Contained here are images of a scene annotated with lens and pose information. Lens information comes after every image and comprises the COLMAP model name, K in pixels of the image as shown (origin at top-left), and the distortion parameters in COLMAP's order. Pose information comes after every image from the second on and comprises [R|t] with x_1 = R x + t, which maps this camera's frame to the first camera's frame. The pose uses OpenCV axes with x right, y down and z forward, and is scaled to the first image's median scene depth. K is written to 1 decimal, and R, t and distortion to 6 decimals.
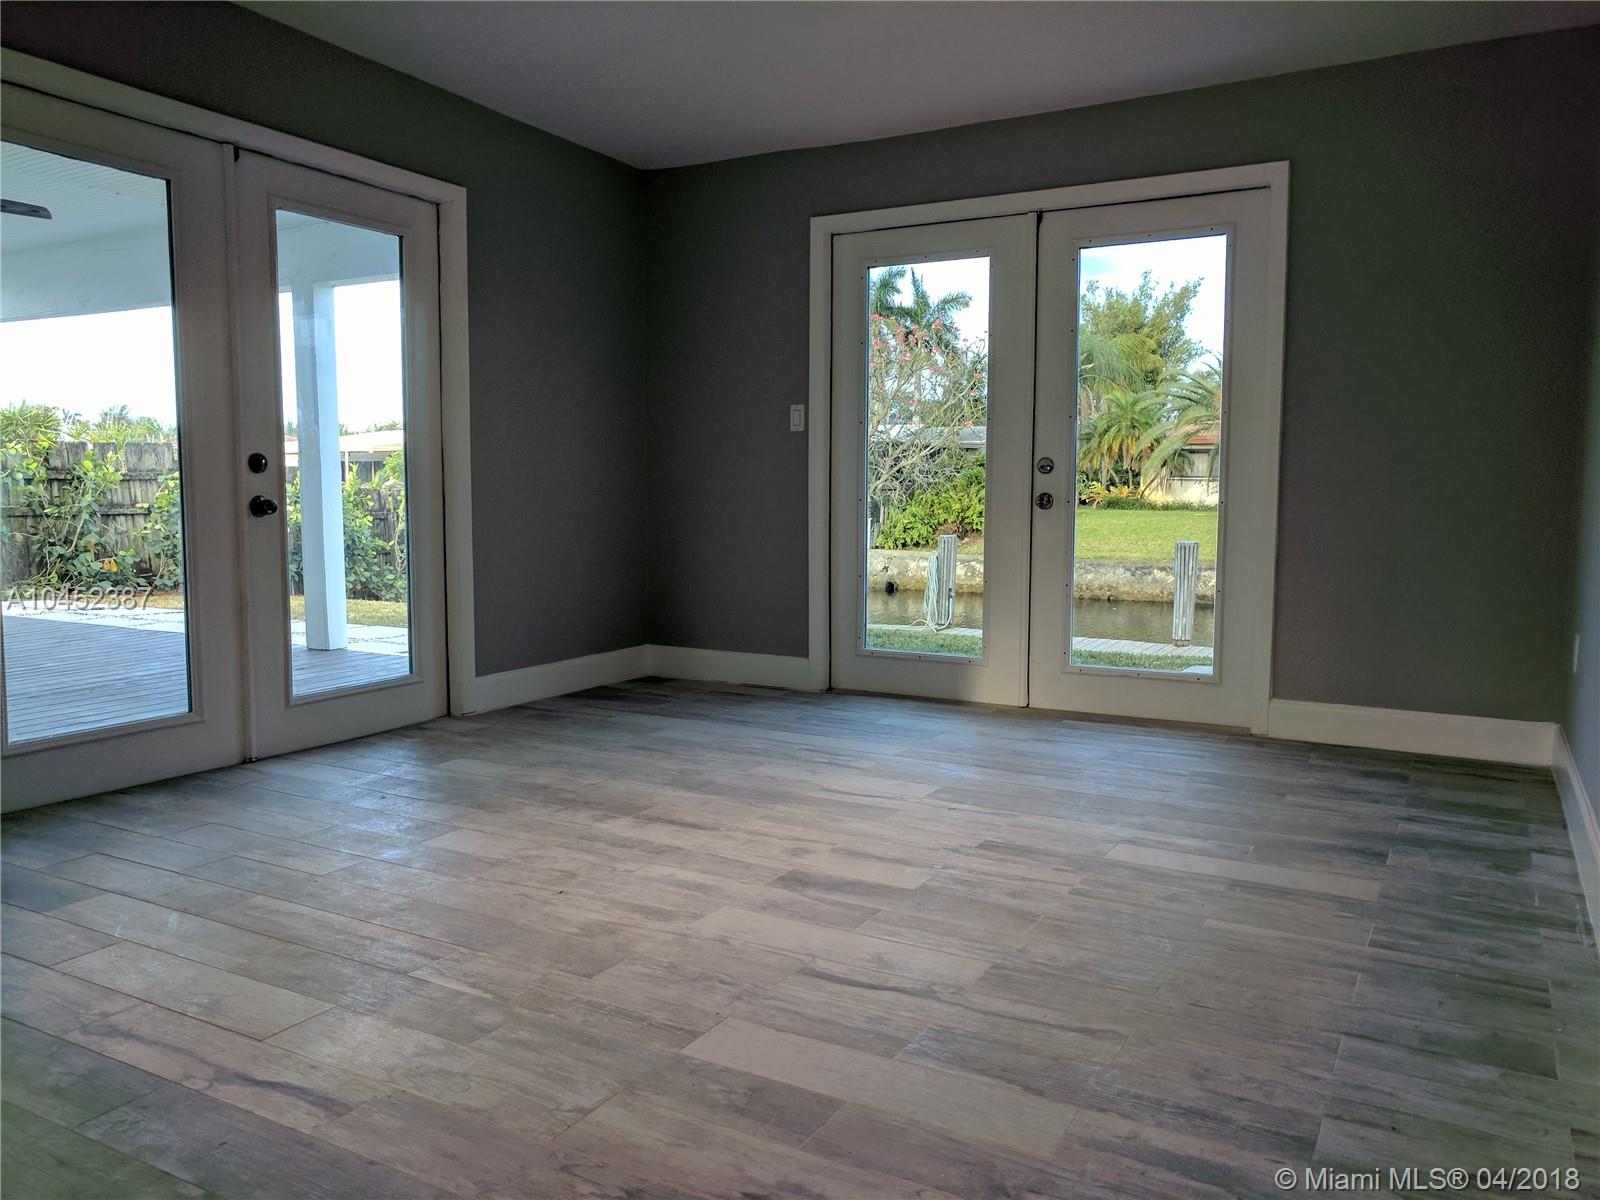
lens RADIAL K [[1202.7, 0, 808.7], [0, 1202.7, 591.6], [0, 0, 1]] dist [-0.000311, 0.008717]
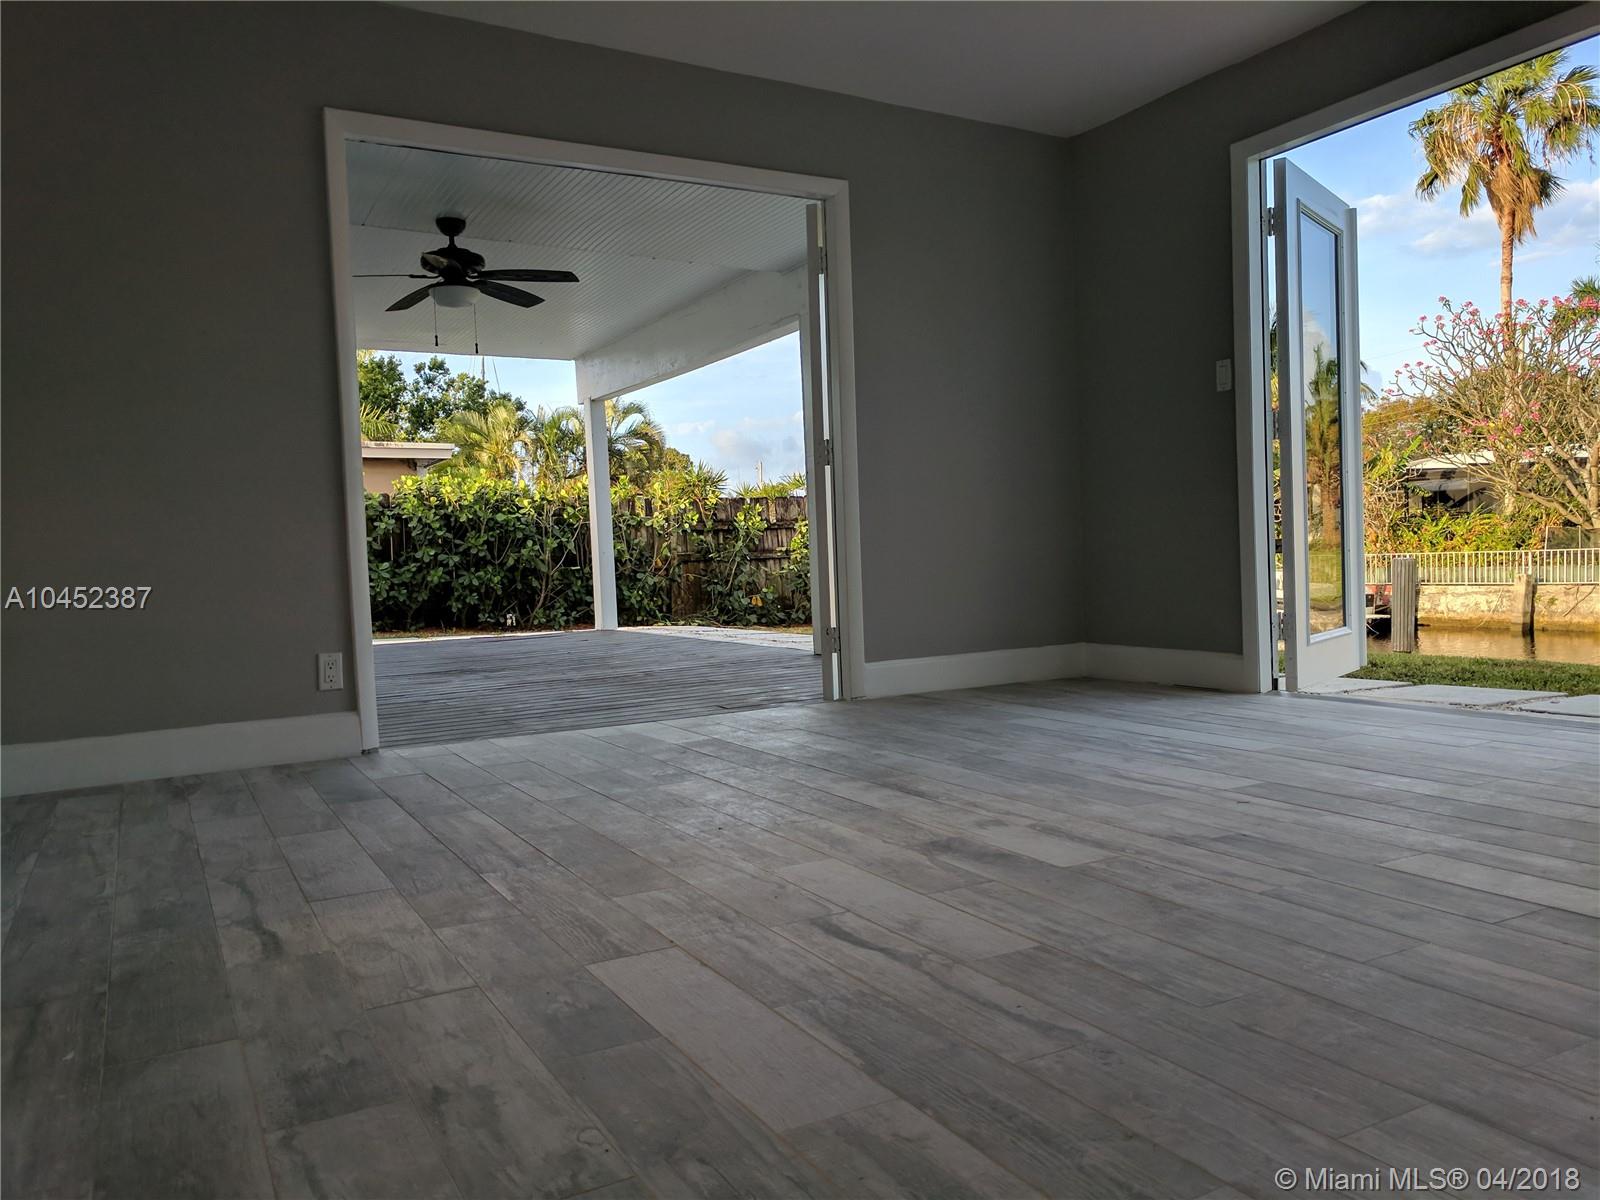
lens RADIAL K [[1202.7, 0, 801.2], [0, 1202.7, 601.4], [0, 0, 1]] dist [-0.000311, 0.008717]
pose [[0.851589, -0.013934, -0.524026, 0.334512], [-0.004004, 0.999445, -0.033082, 0.087958], [0.524195, 0.030270, 0.851060, 0.194171]]
